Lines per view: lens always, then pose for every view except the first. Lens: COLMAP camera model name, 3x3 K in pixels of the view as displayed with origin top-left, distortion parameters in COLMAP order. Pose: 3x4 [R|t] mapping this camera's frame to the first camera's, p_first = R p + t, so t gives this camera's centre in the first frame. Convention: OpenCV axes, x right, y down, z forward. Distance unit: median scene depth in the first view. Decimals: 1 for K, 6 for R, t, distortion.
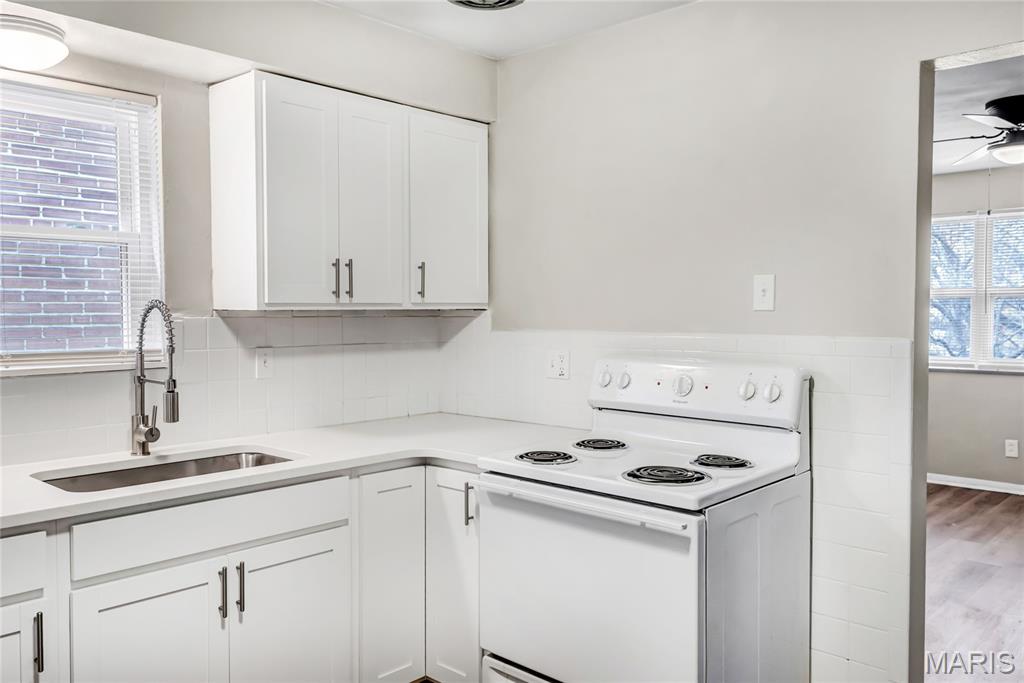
lens RADIAL K [[813.9, 0, 512.8], [0, 813.9, 340.2], [0, 0, 1]] dist [0.017272, 0.007167]
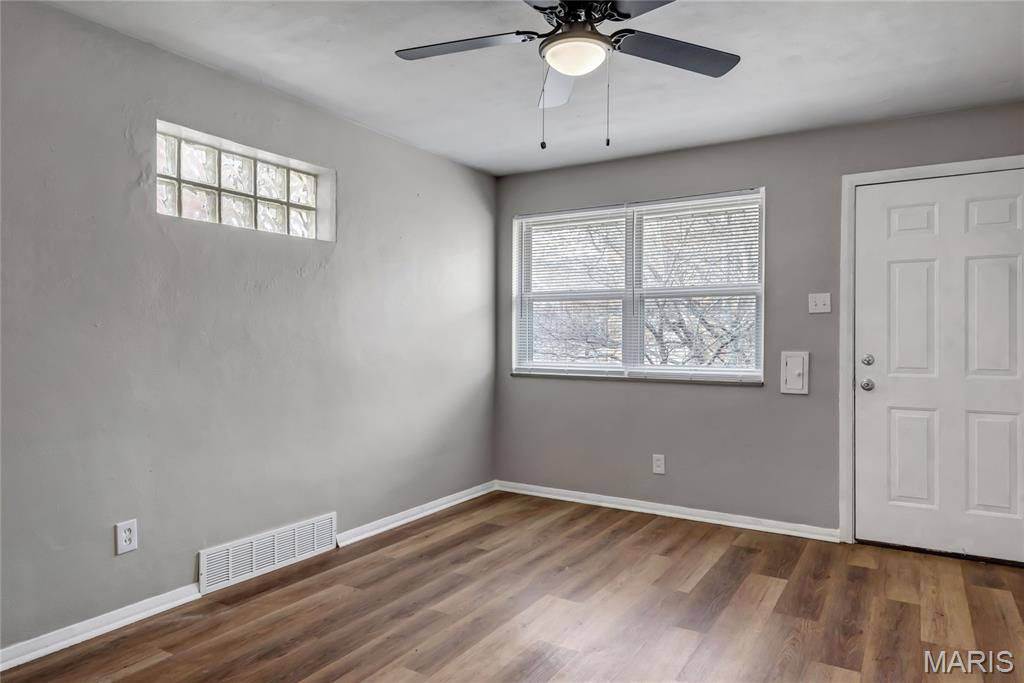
lens RADIAL K [[652.6, 0, 508.0], [0, 652.6, 348.2], [0, 0, 1]] dist [0.027149, -0.010434]
pose [[0.981578, -0.000957, 0.191058, 0.308644], [0.004565, 0.999819, -0.018443, 0.017360], [-0.191005, 0.018975, 0.981406, 0.324268]]
